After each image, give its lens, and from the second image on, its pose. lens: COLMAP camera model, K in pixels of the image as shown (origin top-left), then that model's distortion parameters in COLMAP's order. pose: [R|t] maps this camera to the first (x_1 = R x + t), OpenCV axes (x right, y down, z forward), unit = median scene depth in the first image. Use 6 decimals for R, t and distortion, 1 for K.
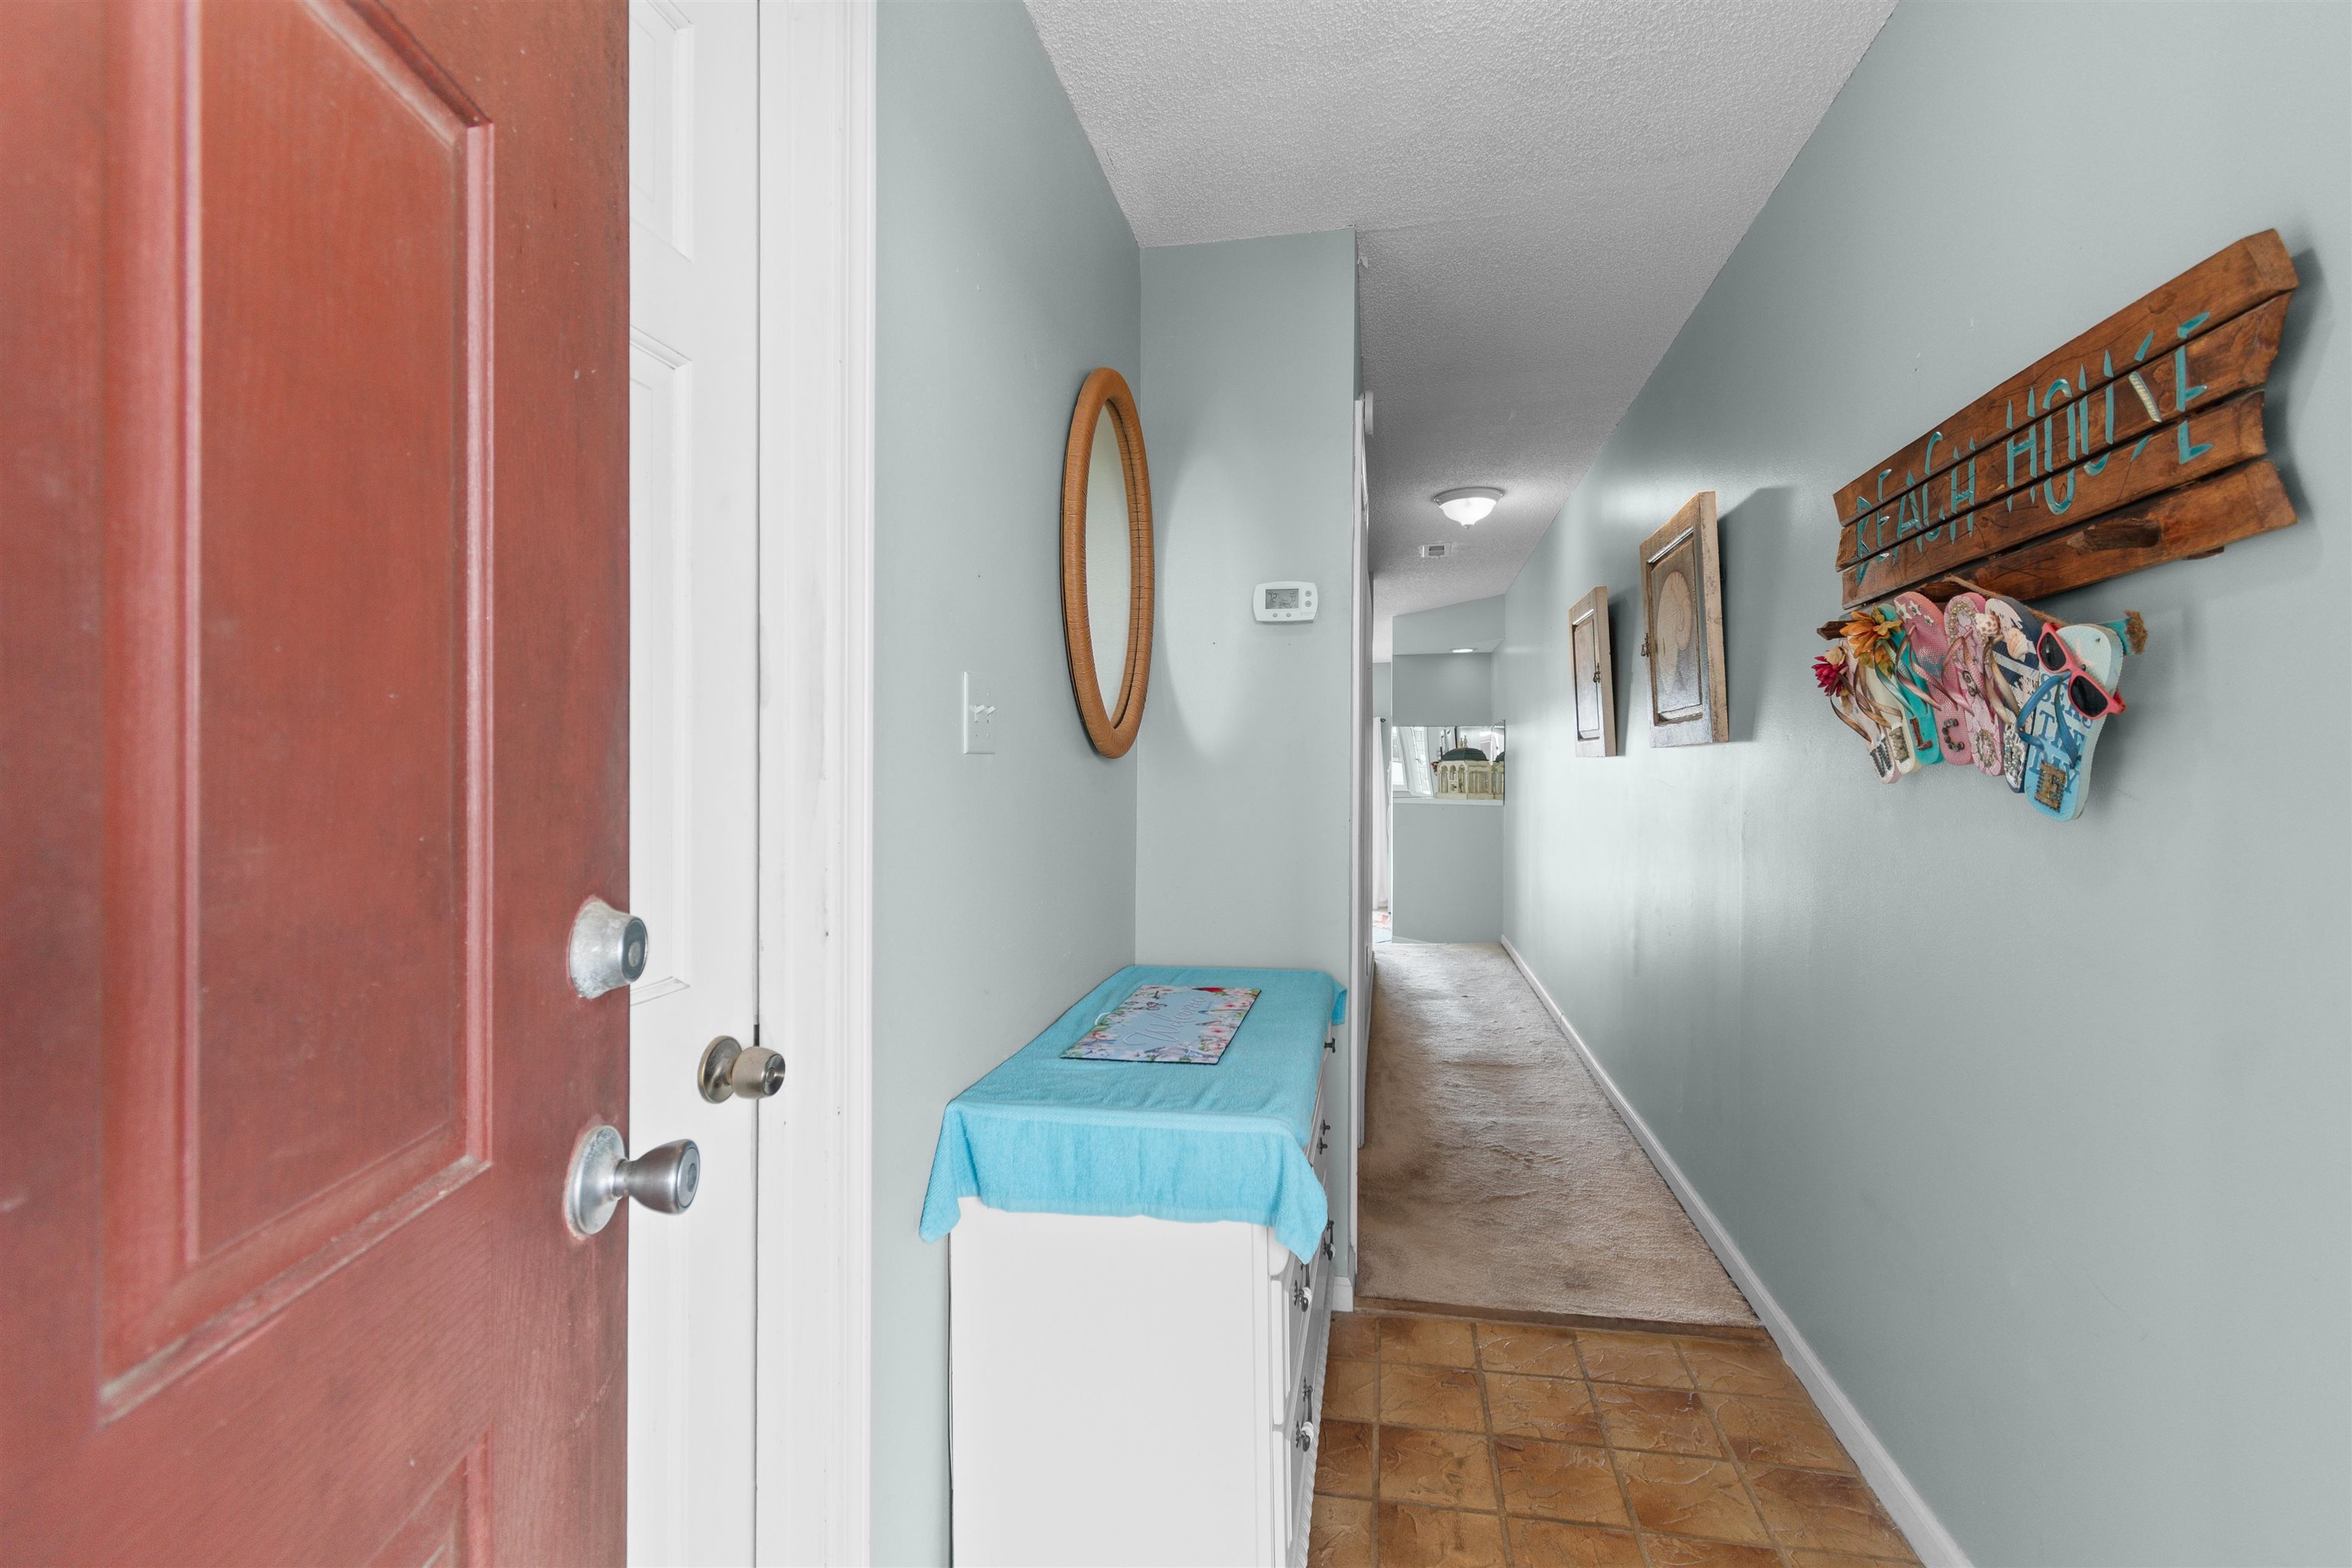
lens RADIAL K [[1023.6, 0, 1179.8], [0, 1023.6, 775.9], [0, 0, 1]] dist [-0.001532, -0.000536]
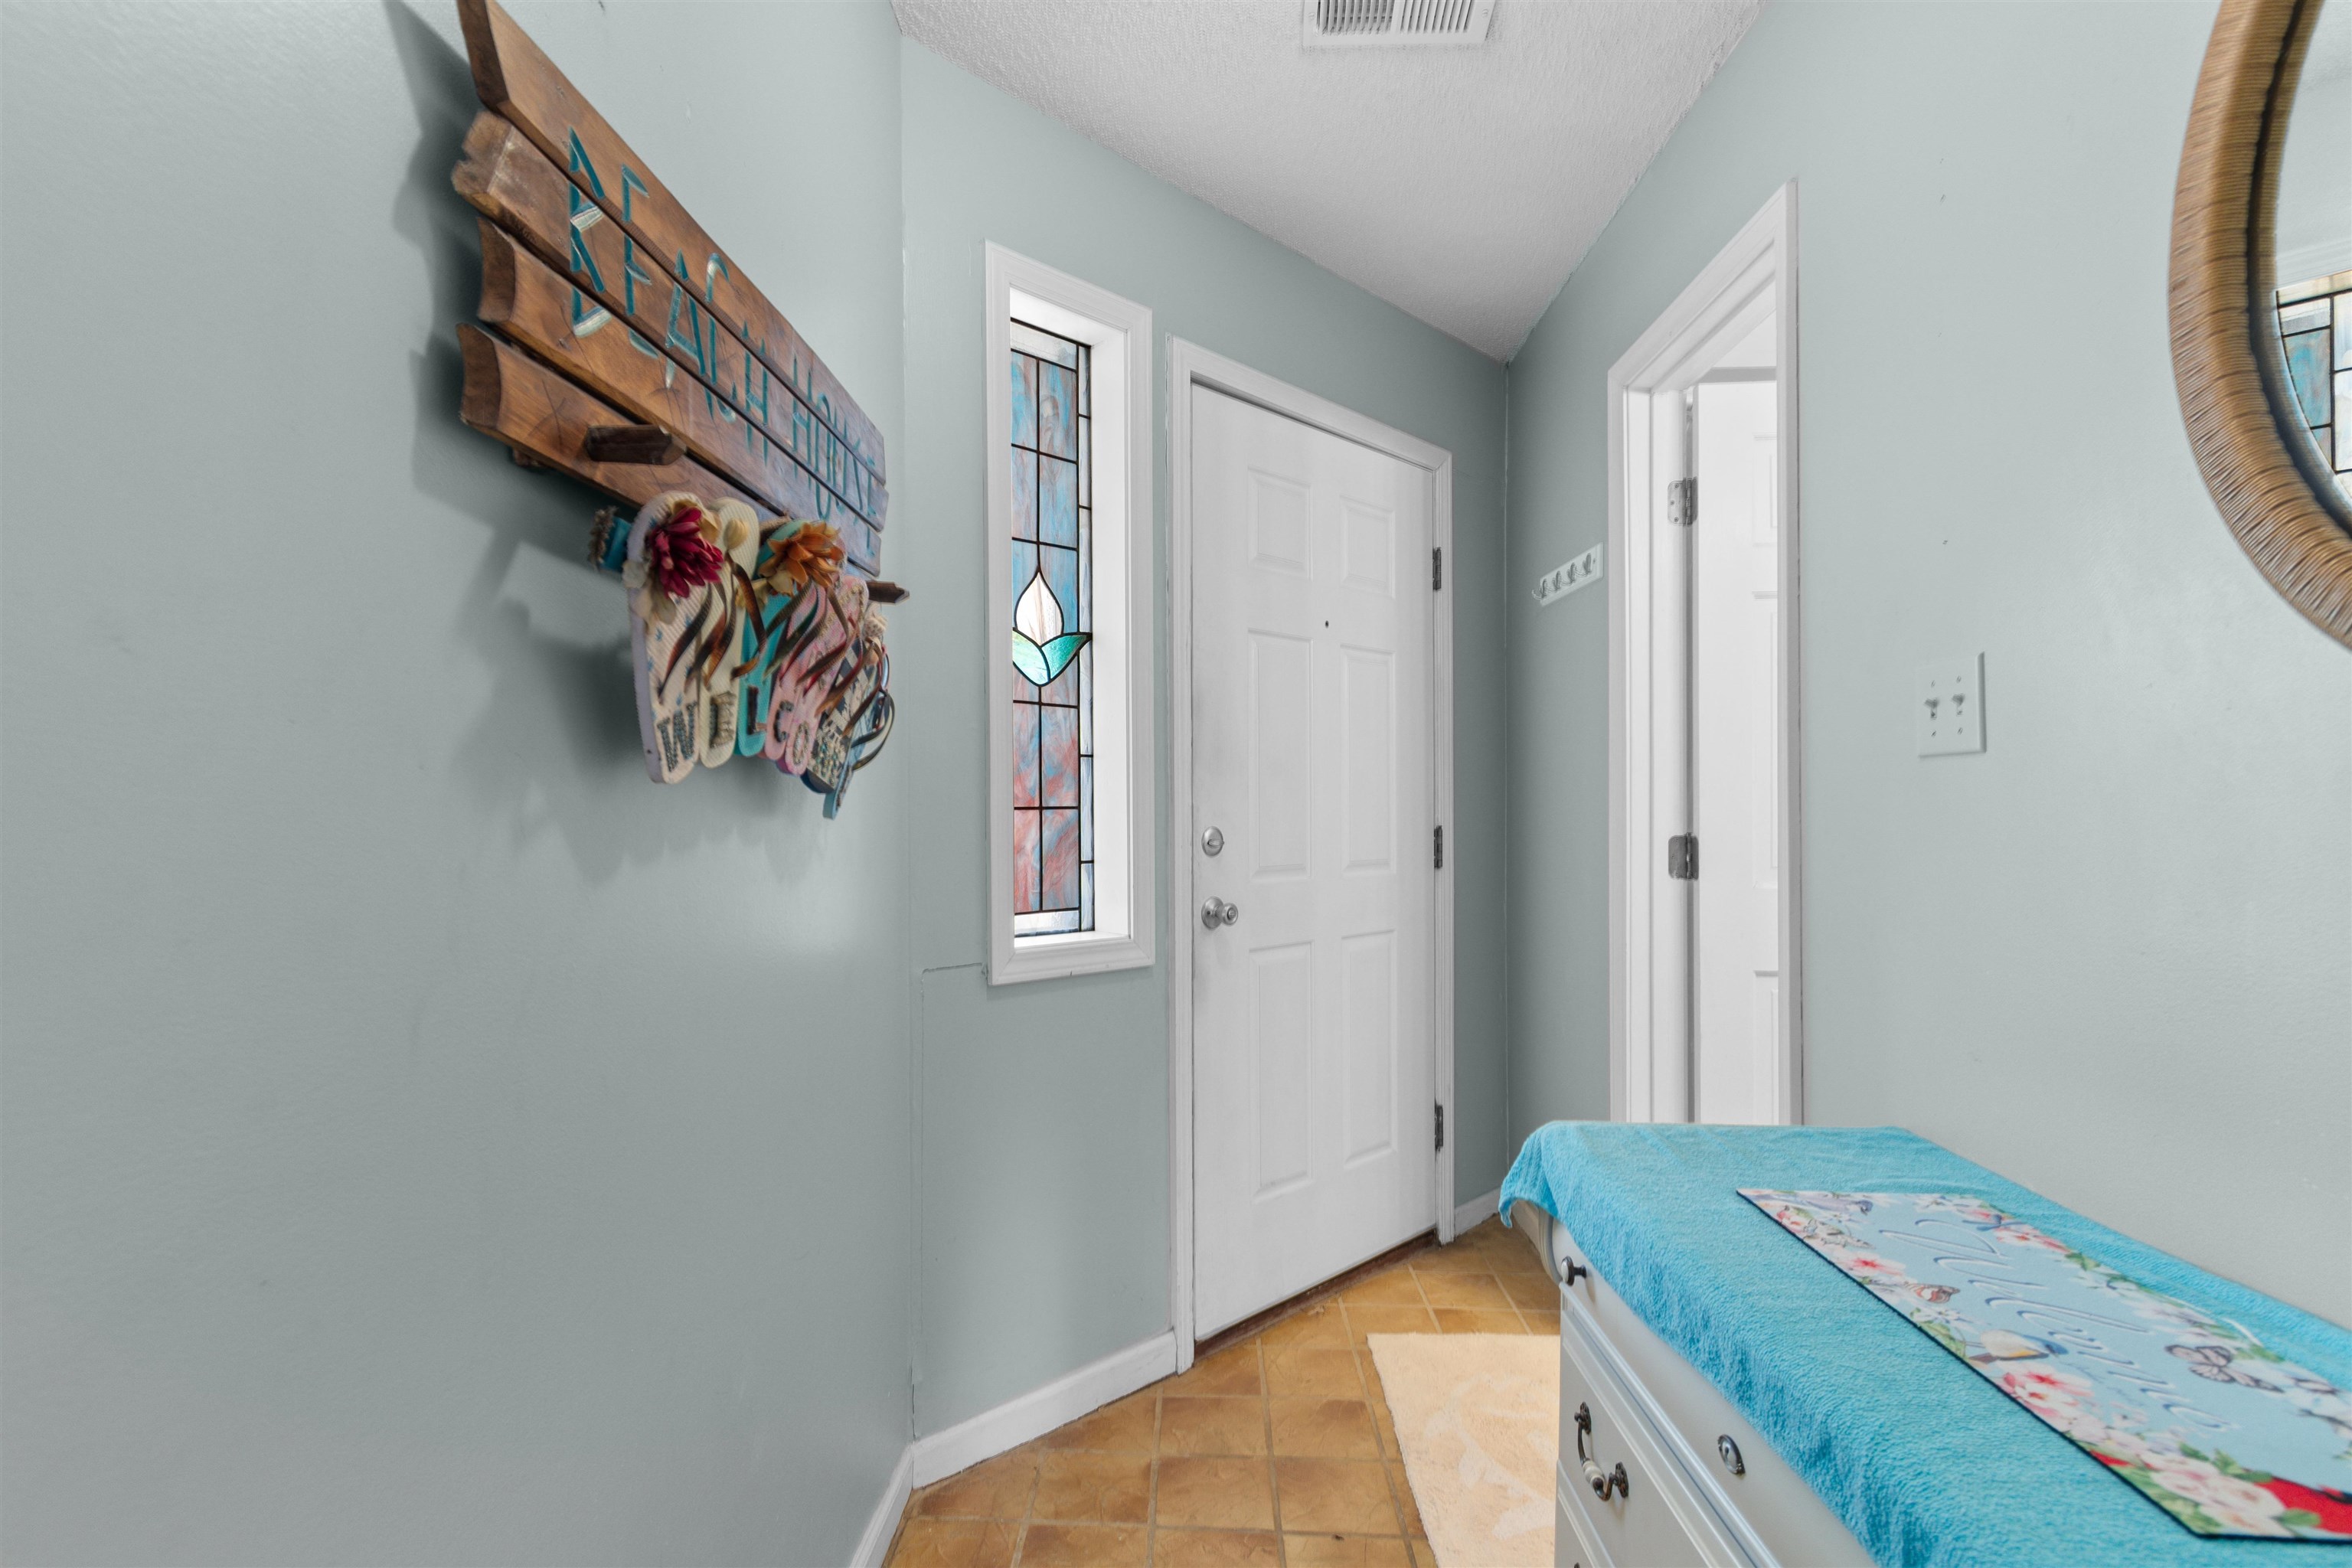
lens RADIAL K [[1089.3, 0, 1175.9], [0, 1089.3, 787.9], [0, 0, 1]] dist [-0.003604, -0.000194]
pose [[-0.986683, -0.000636, -0.162651, 0.514718], [0.000048, 0.999991, -0.004196, 0.013001], [0.162652, -0.004148, -0.986675, 1.622709]]
